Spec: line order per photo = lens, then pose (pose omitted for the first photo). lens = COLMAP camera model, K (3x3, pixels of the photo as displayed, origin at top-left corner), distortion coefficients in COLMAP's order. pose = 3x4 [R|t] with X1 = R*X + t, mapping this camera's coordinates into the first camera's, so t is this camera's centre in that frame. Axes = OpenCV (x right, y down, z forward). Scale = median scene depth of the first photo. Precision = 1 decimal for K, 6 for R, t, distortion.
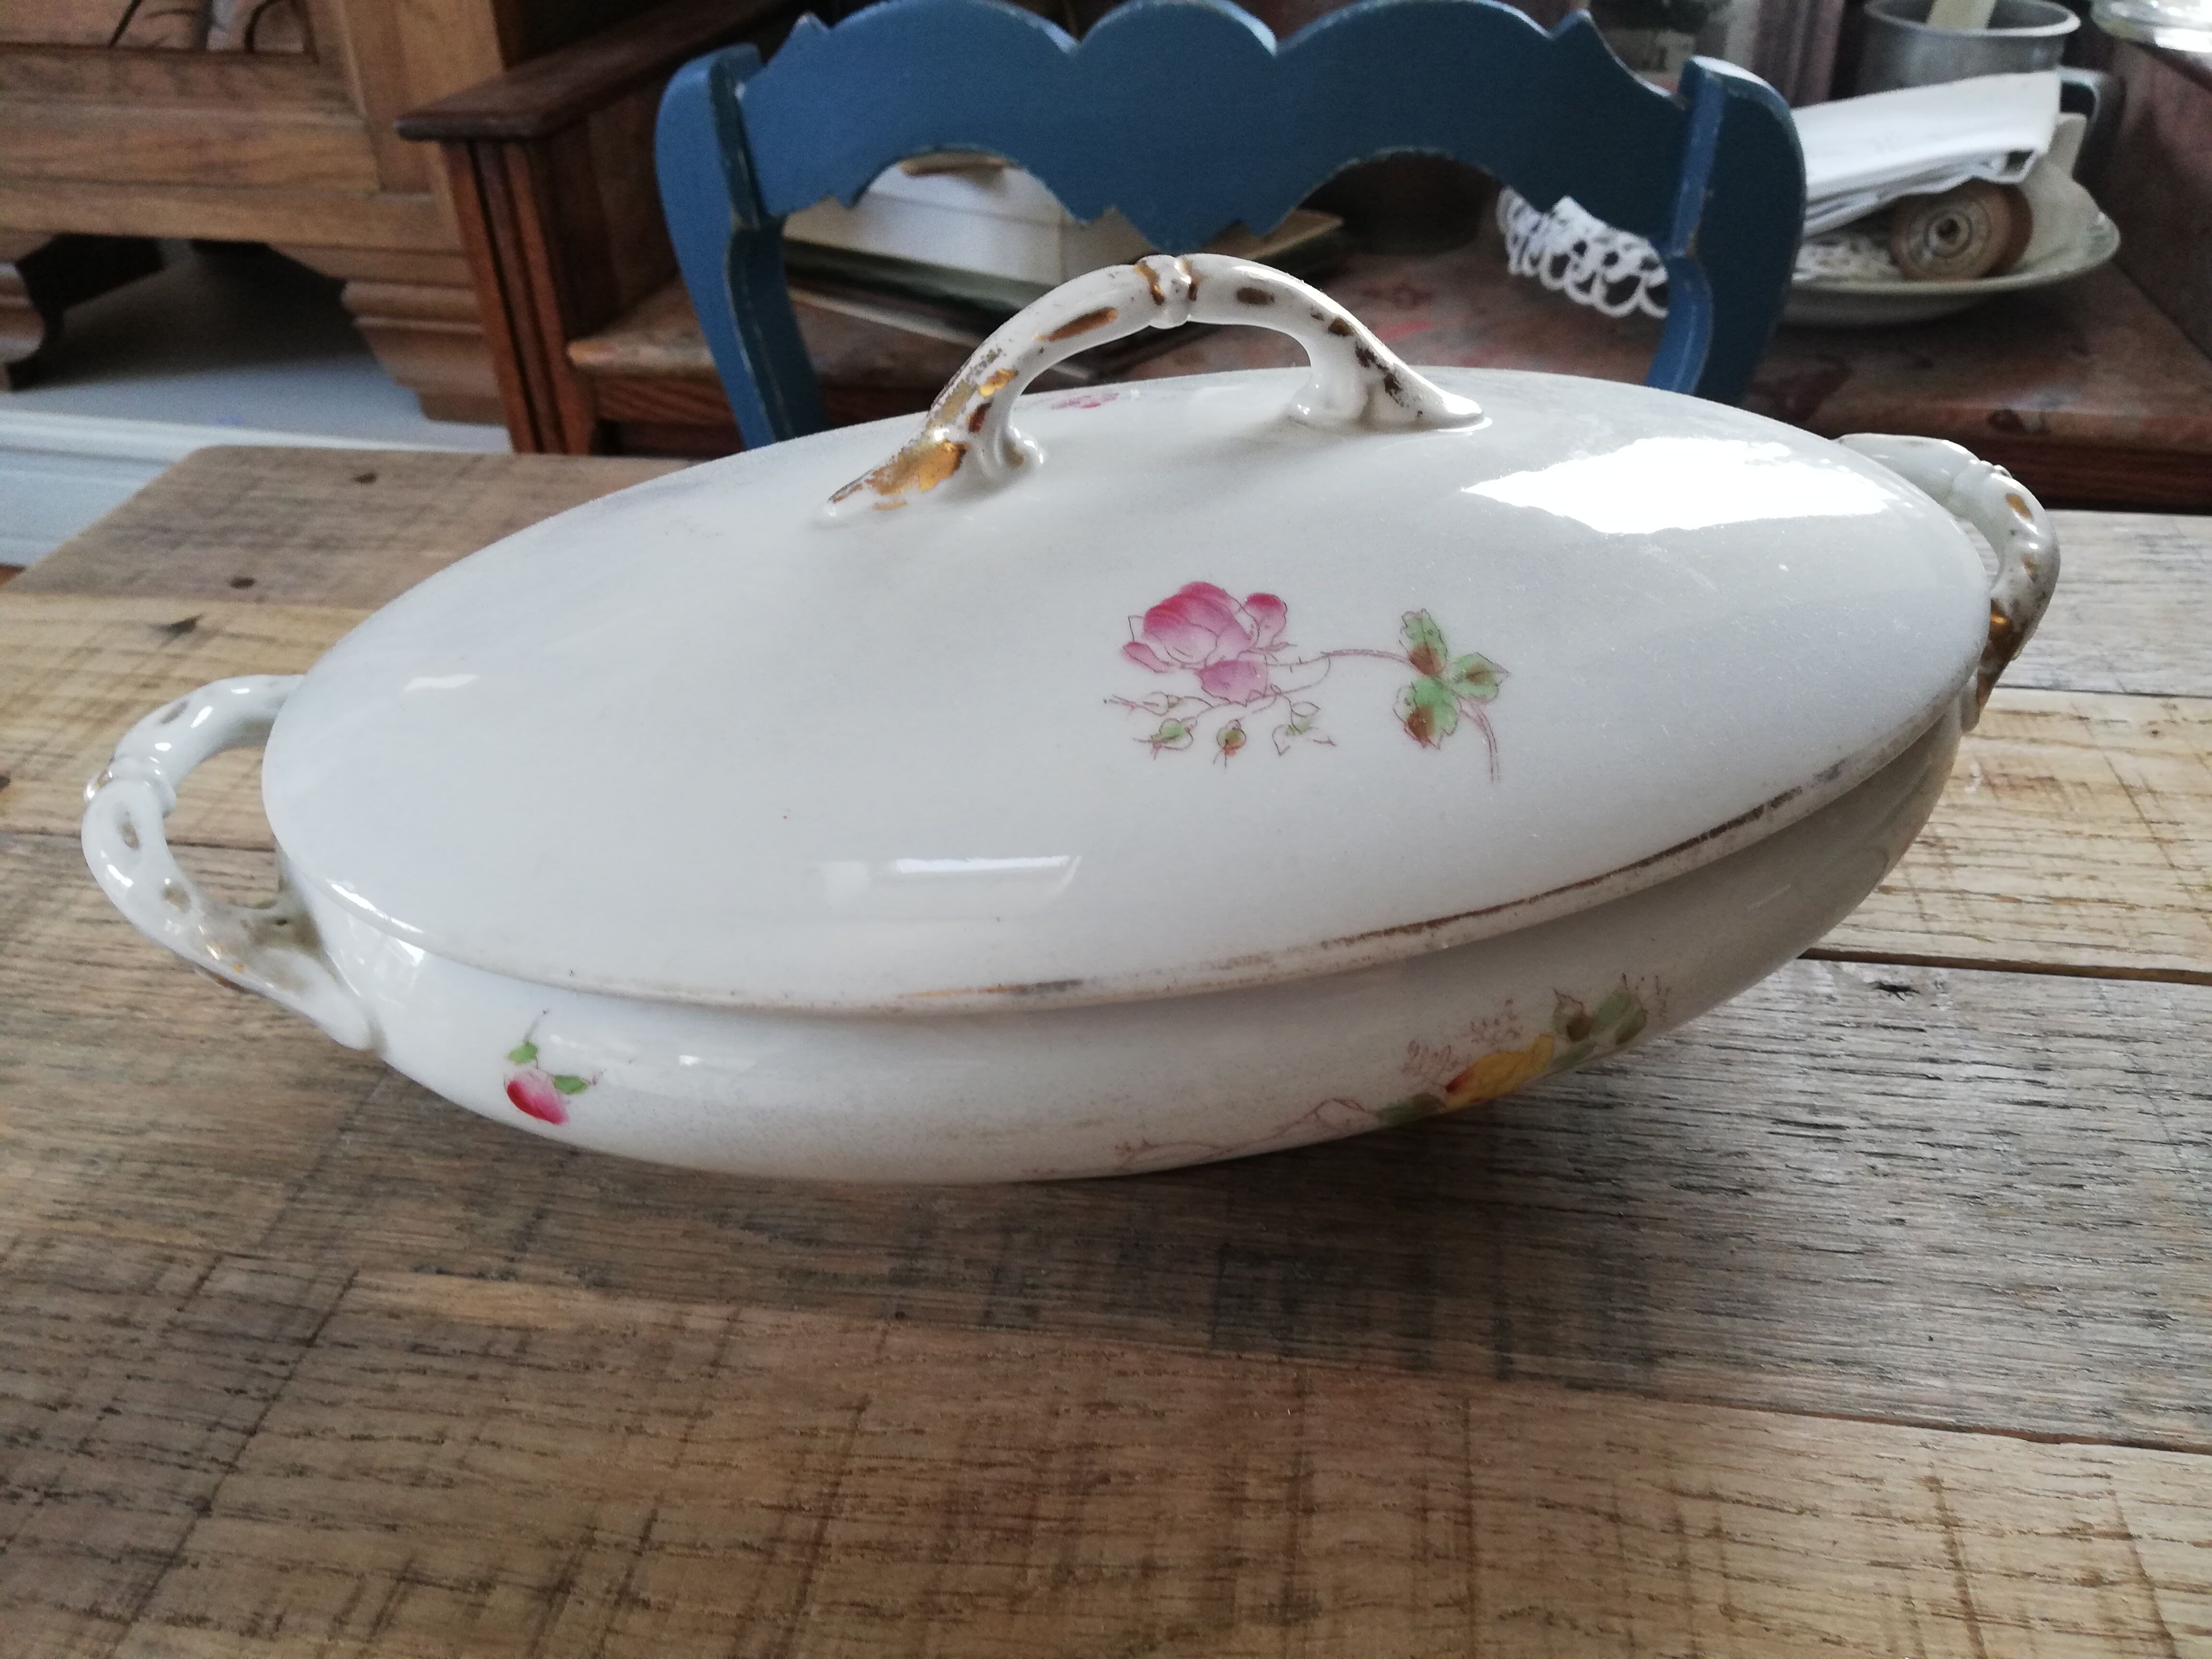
lens RADIAL K [[1665.1, 0, 1104.7], [0, 1665.1, 834.3], [0, 0, 1]] dist [0.032811, -0.063574]
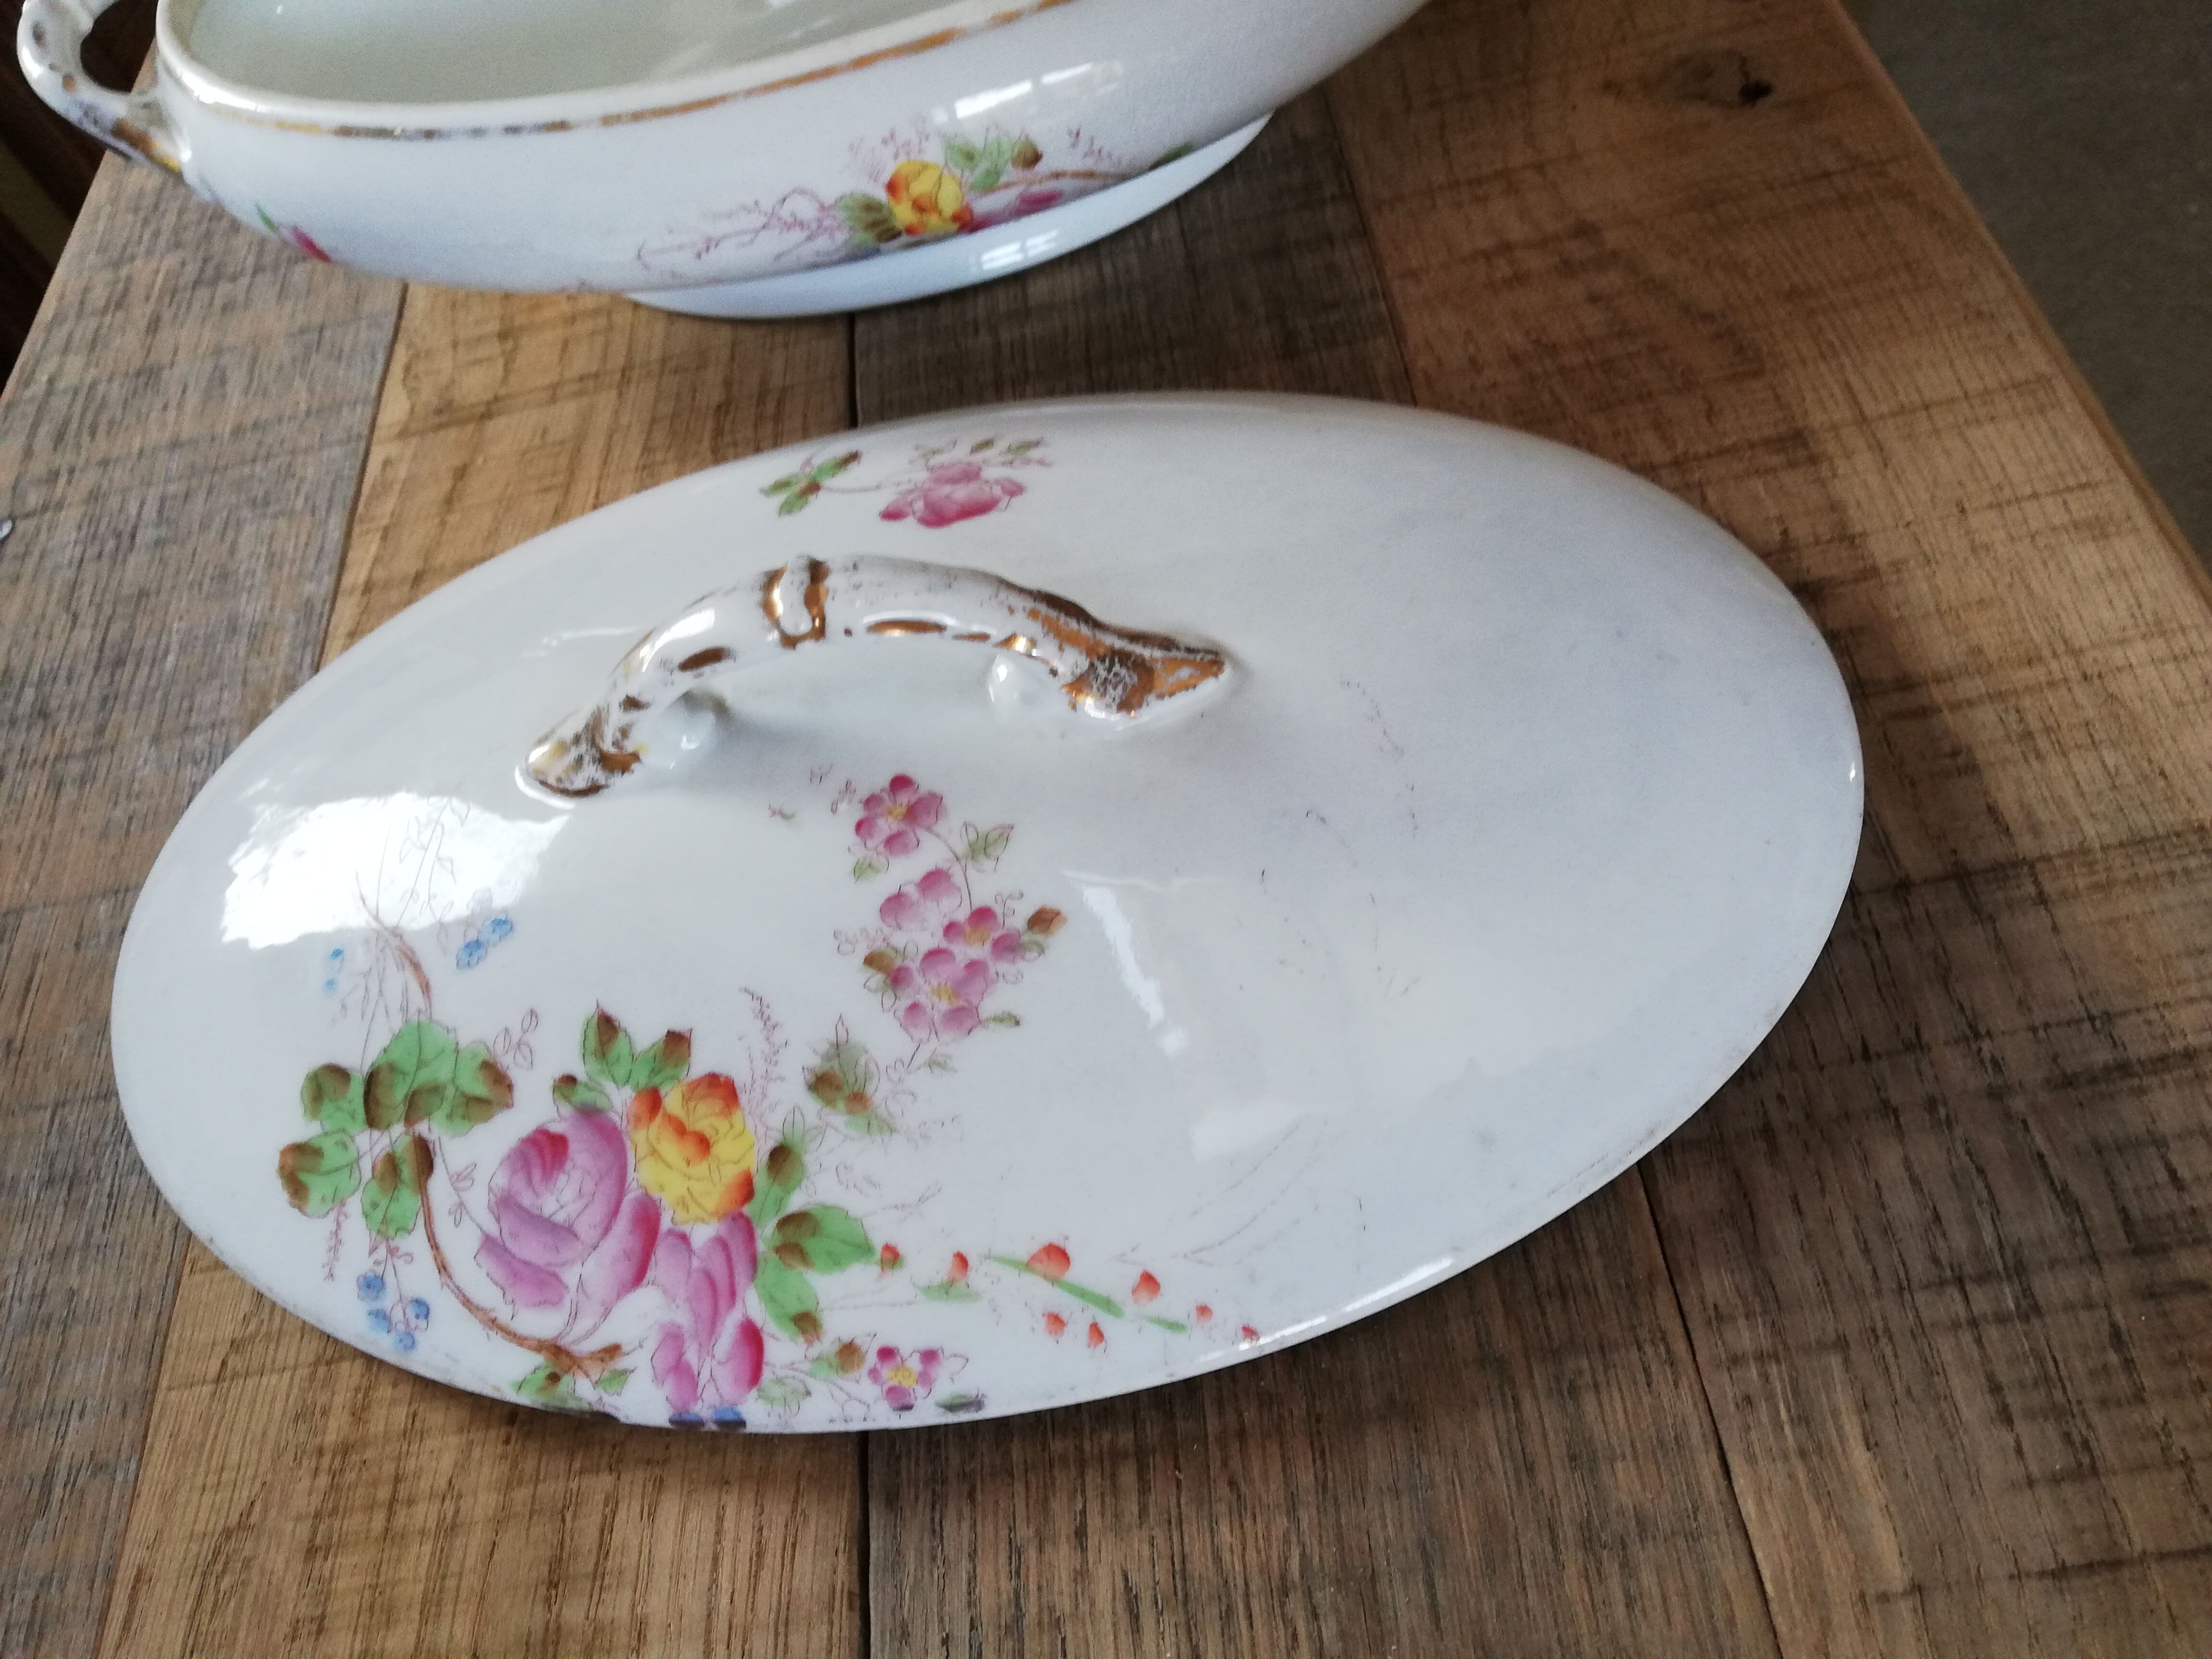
lens RADIAL K [[1696.2, 0, 1102.9], [0, 1696.2, 812.7], [0, 0, 1]] dist [0.043504, -0.090908]
pose [[-0.227535, -0.758576, 0.610565, -1.022138], [0.723108, 0.288317, 0.627685, -0.594046], [-0.652183, 0.584325, 0.482930, 0.796012]]
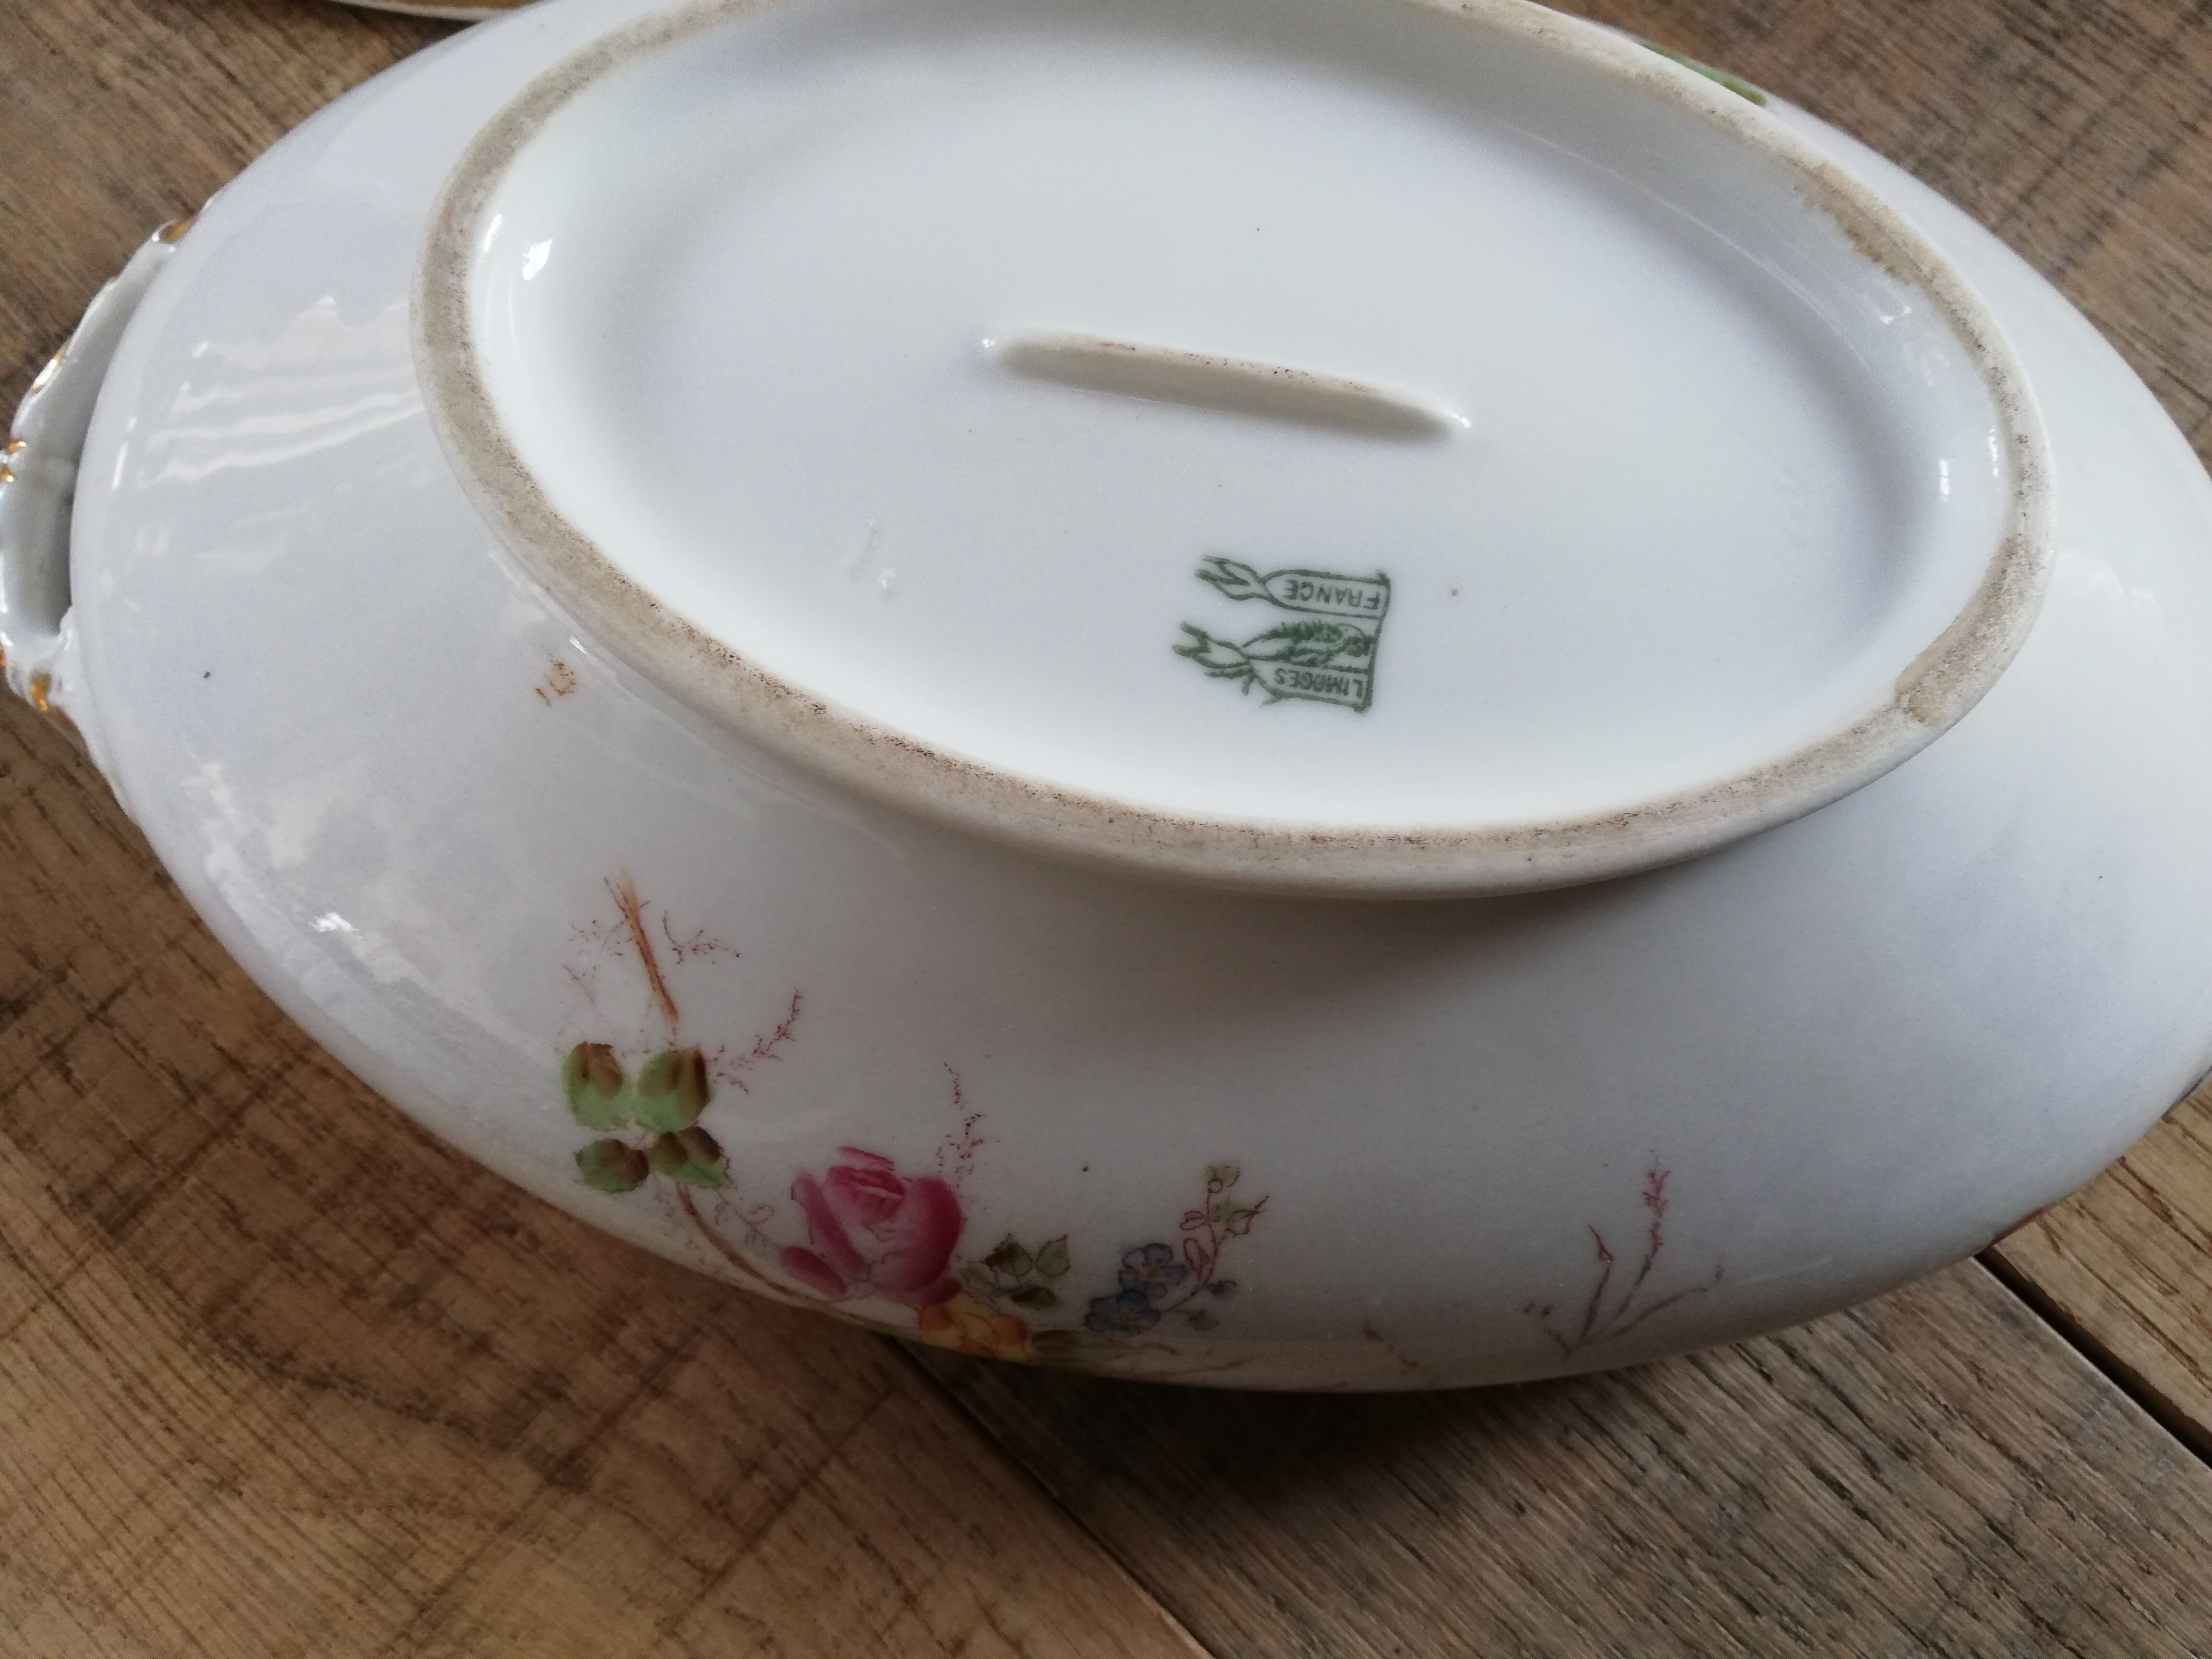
lens RADIAL K [[1696.2, 0, 1102.9], [0, 1696.2, 812.7], [0, 0, 1]] dist [0.043504, -0.090908]
pose [[0.821841, 0.564759, -0.074992, 0.212332], [-0.377575, 0.638500, 0.670638, -0.530941], [0.426631, -0.522843, 0.737985, 0.560766]]
